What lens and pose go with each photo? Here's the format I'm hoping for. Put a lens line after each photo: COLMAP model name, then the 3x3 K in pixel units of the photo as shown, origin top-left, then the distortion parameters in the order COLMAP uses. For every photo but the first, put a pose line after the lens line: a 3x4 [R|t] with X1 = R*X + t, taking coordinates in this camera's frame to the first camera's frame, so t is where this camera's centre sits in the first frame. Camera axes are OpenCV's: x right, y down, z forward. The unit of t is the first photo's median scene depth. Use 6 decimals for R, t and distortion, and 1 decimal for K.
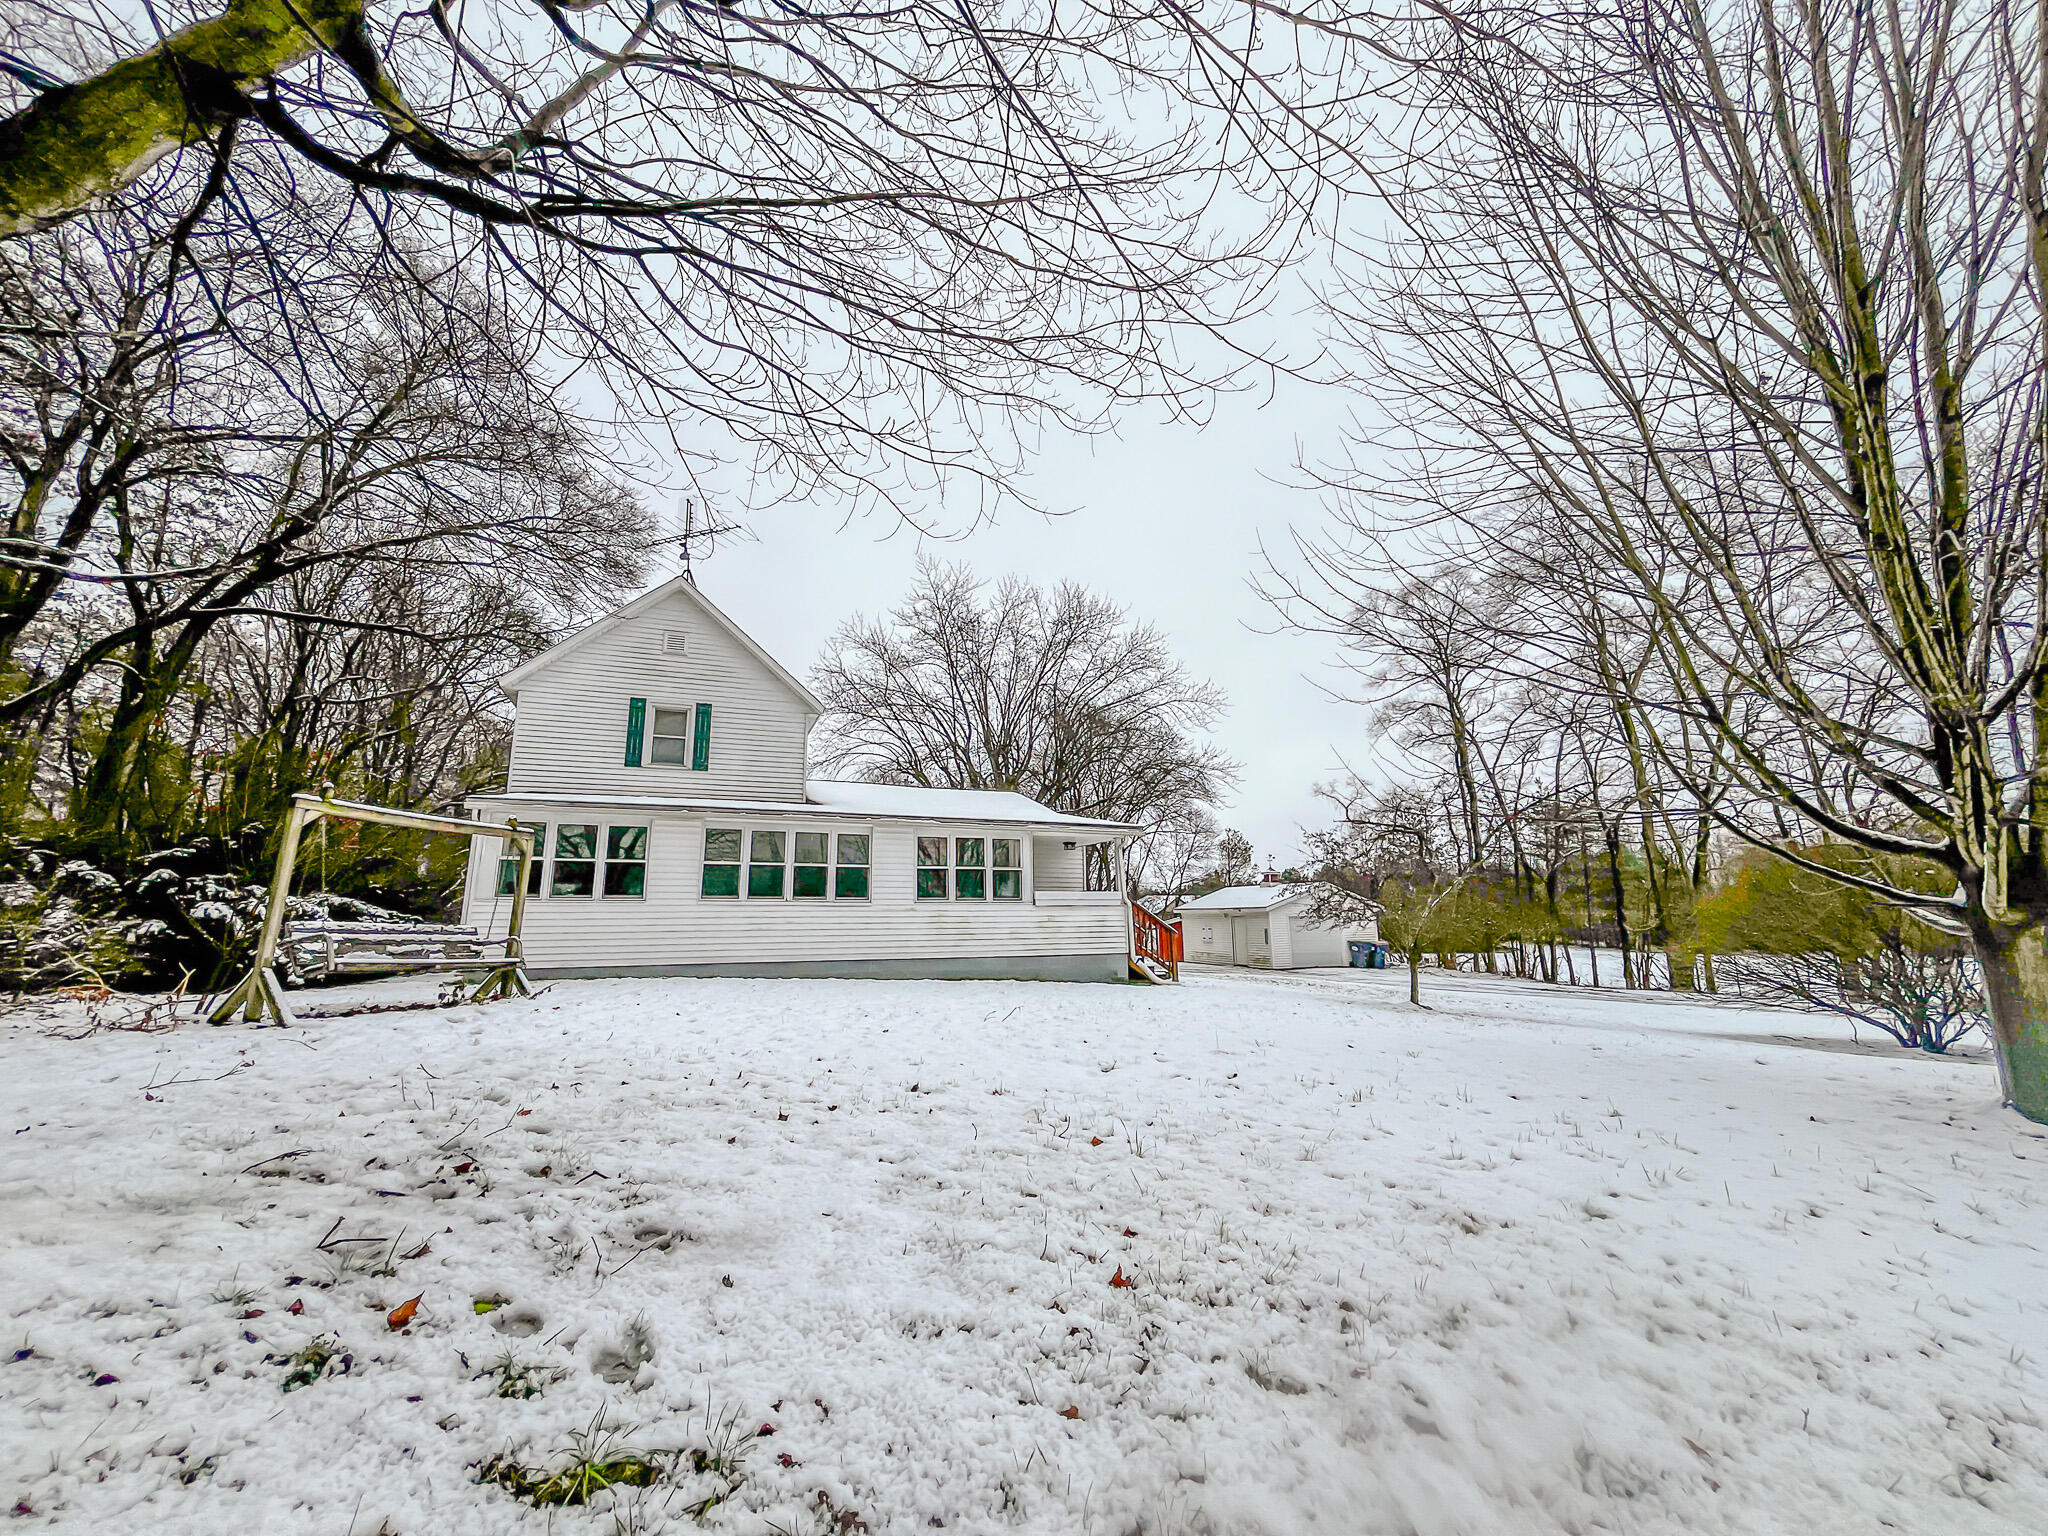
lens RADIAL K [[817.3, 0, 1024.1], [0, 817.3, 737.4], [0, 0, 1]] dist [-0.007520, -0.000018]
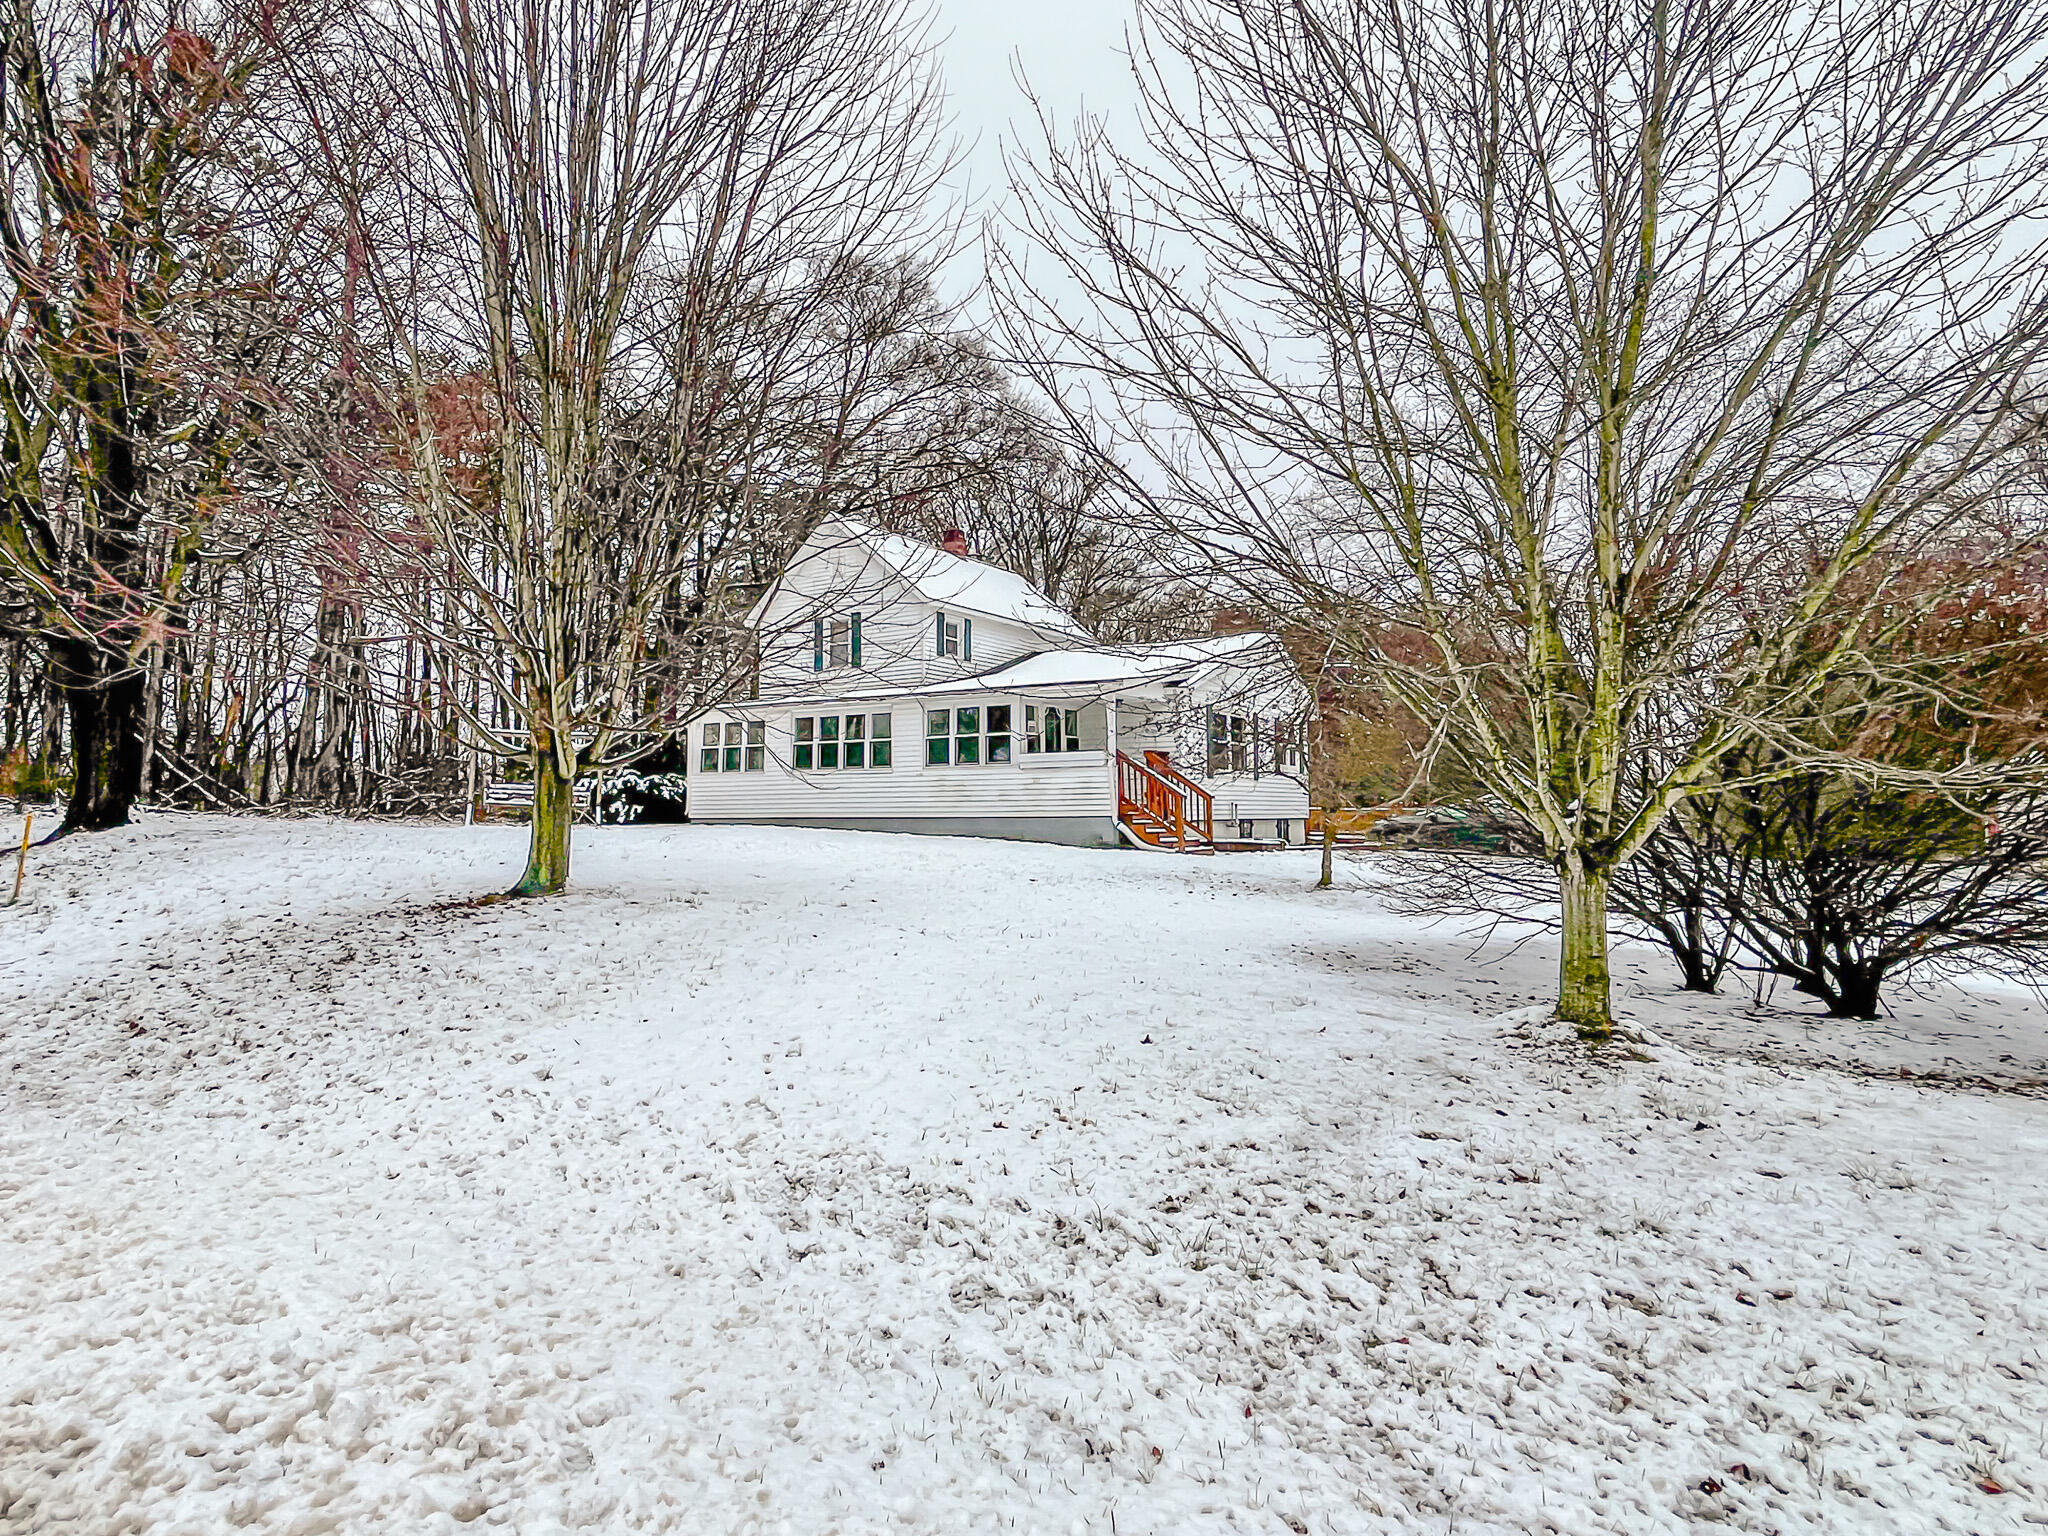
lens RADIAL K [[817.3, 0, 1024.1], [0, 817.3, 737.4], [0, 0, 1]] dist [-0.007520, -0.000018]
pose [[0.640124, -0.045532, -0.766921, 0.816454], [0.181522, 0.978942, 0.093390, 0.077712], [0.746519, -0.198995, 0.634909, 0.384249]]
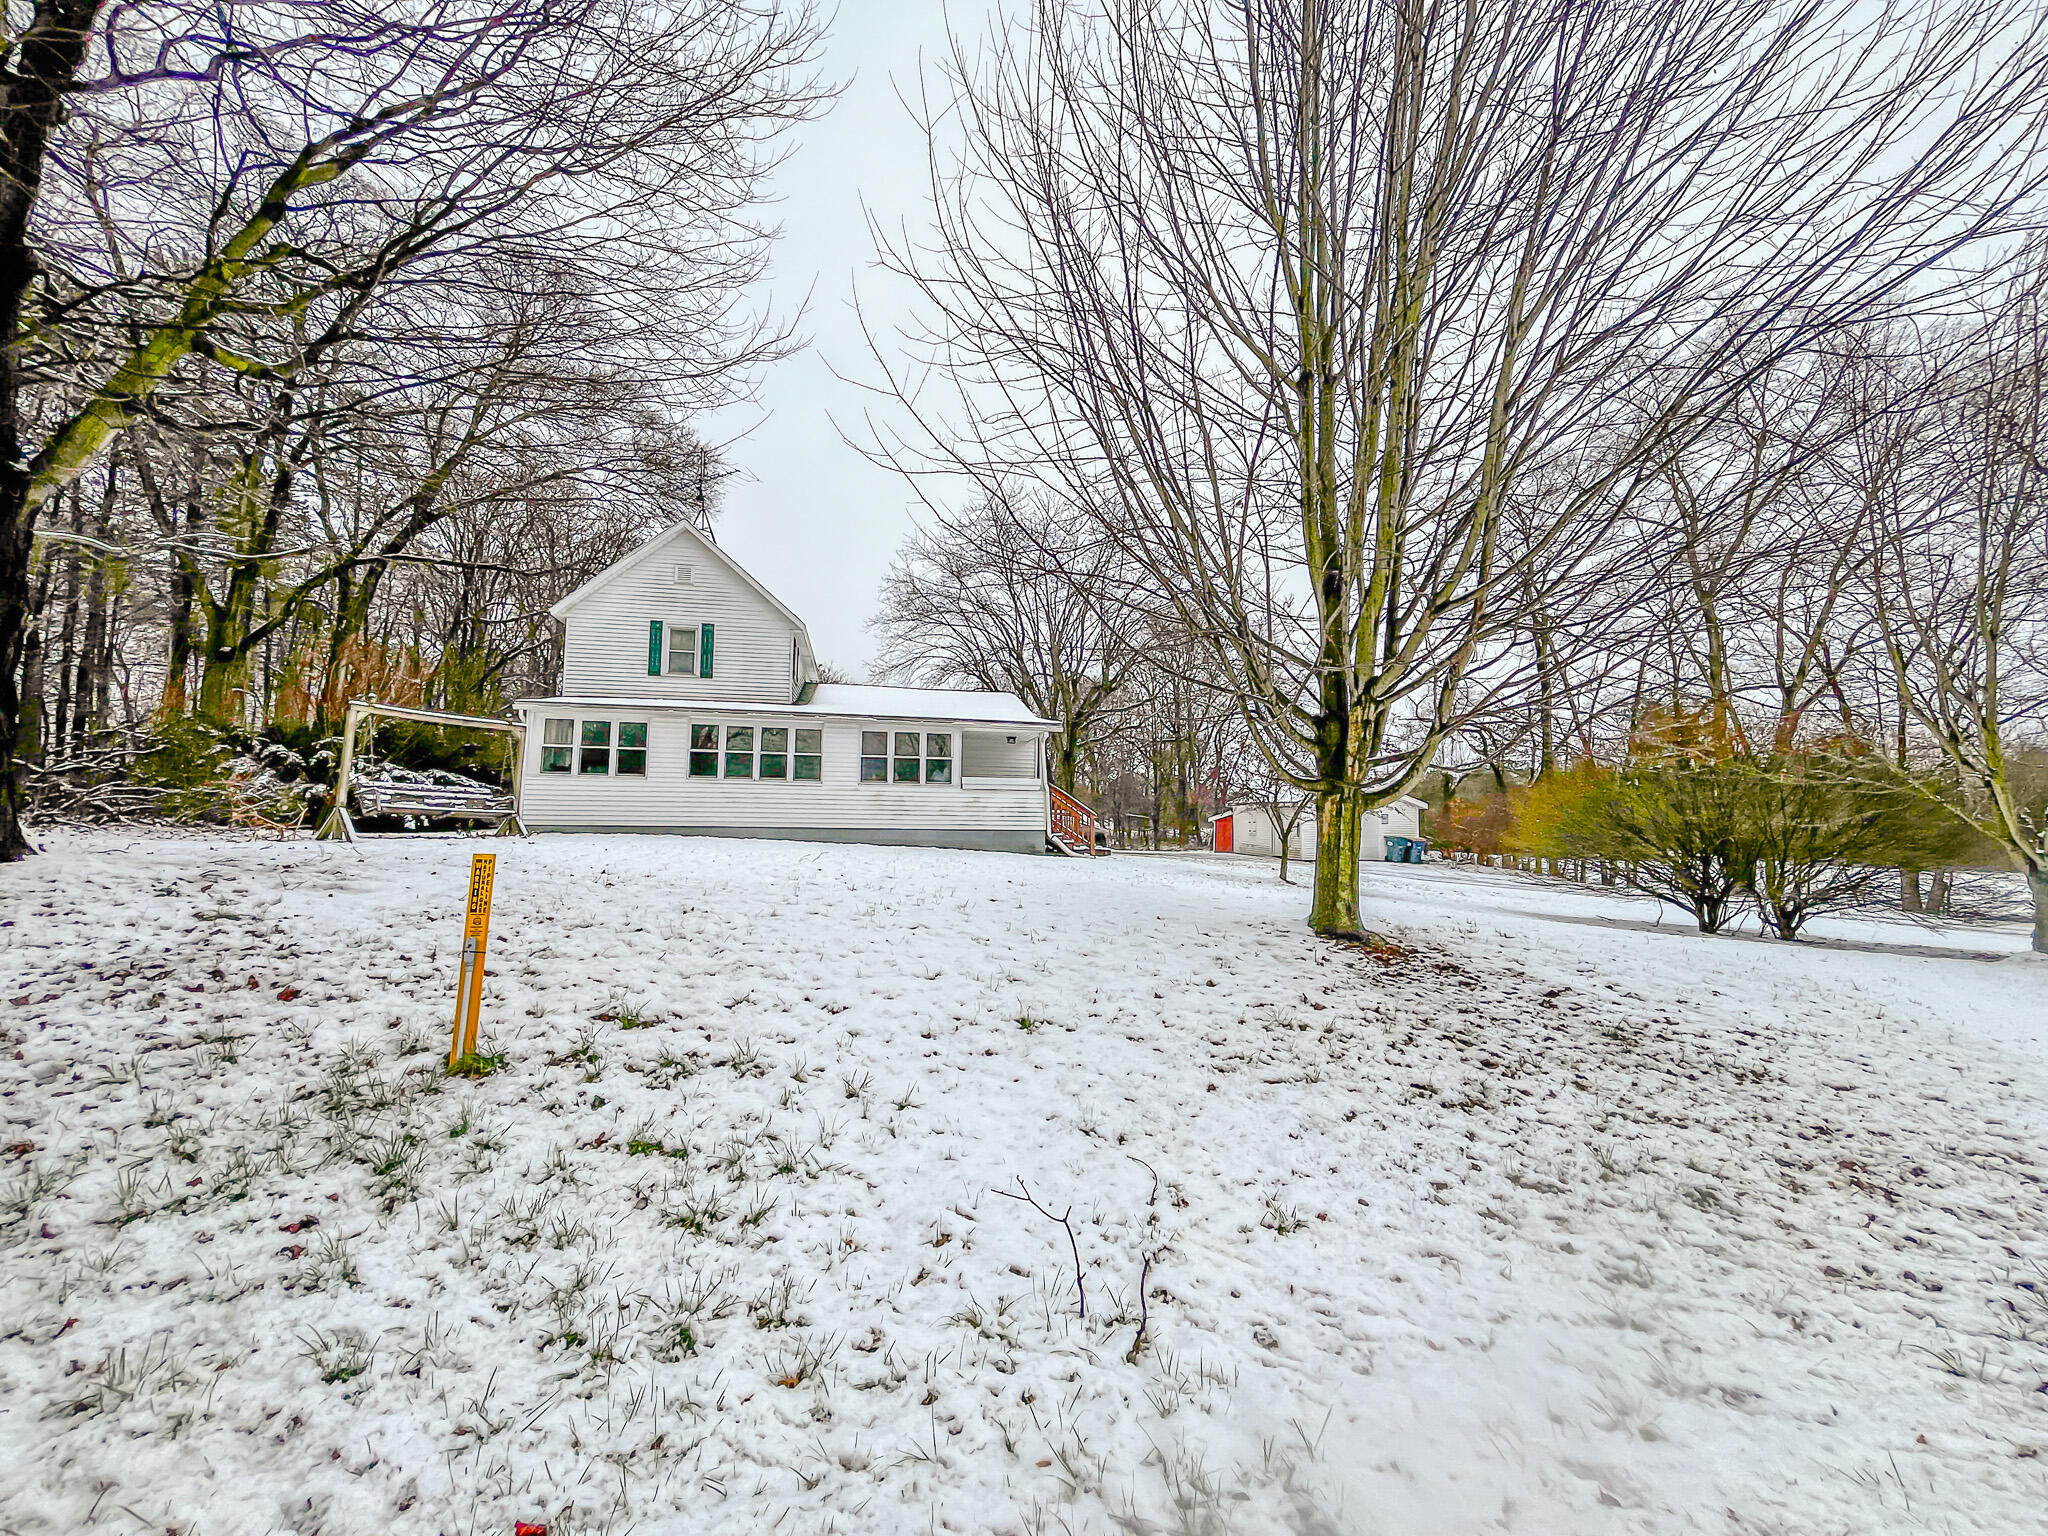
lens RADIAL K [[817.3, 0, 1024.1], [0, 817.3, 737.4], [0, 0, 1]] dist [-0.007520, -0.000018]
pose [[0.983630, 0.005830, -0.180105, 0.330905], [0.016473, 0.992382, 0.122090, -0.015165], [0.179444, -0.123058, 0.976041, -0.155175]]
